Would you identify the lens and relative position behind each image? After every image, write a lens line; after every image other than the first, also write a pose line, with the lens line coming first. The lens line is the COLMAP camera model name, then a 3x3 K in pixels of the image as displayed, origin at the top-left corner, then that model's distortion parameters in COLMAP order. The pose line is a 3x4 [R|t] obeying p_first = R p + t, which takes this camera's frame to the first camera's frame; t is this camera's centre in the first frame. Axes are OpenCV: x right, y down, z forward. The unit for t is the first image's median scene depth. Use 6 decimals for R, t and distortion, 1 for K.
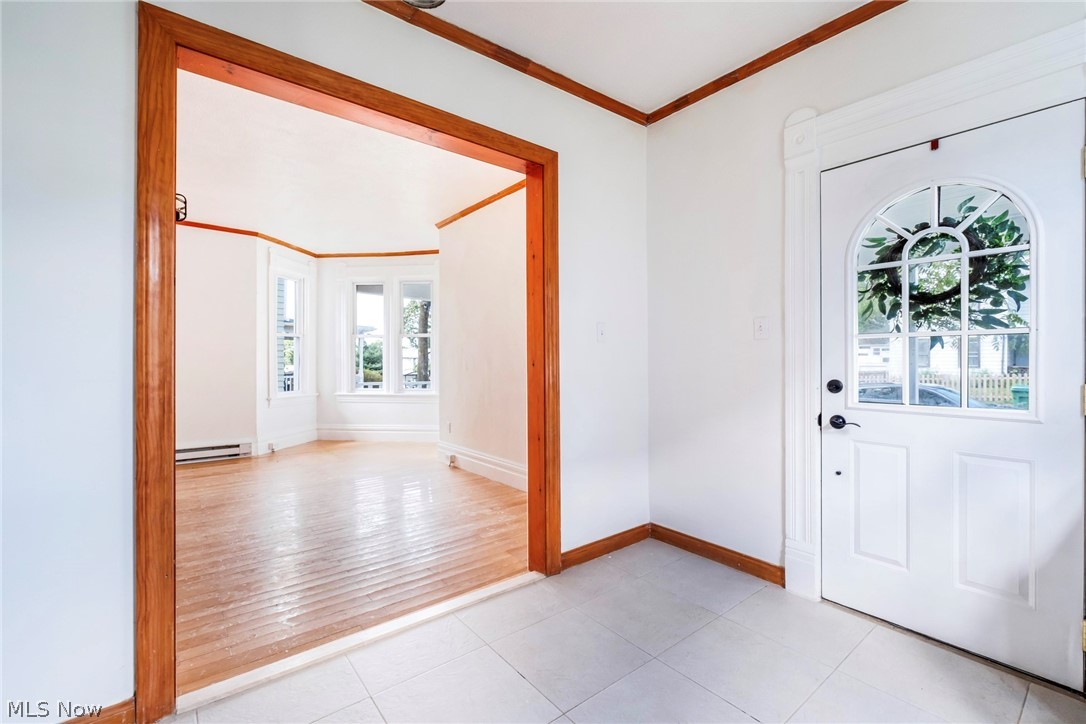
lens RADIAL K [[465.2, 0, 537.7], [0, 465.2, 357.4], [0, 0, 1]] dist [-0.005600, 0.001766]
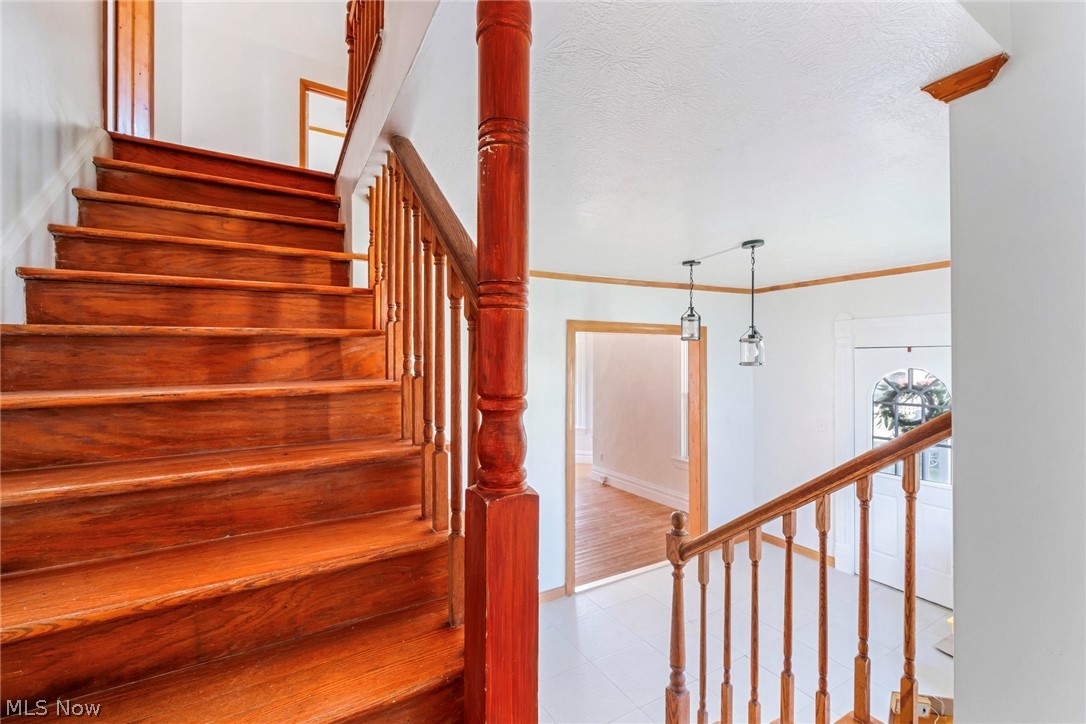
lens RADIAL K [[465.2, 0, 550.6], [0, 465.2, 359.1], [0, 0, 1]] dist [-0.005600, 0.001766]
pose [[0.991856, 0.001611, -0.127351, -0.364333], [-0.001511, 0.999998, 0.000879, -0.343542], [0.127352, -0.000680, 0.991857, -1.001242]]
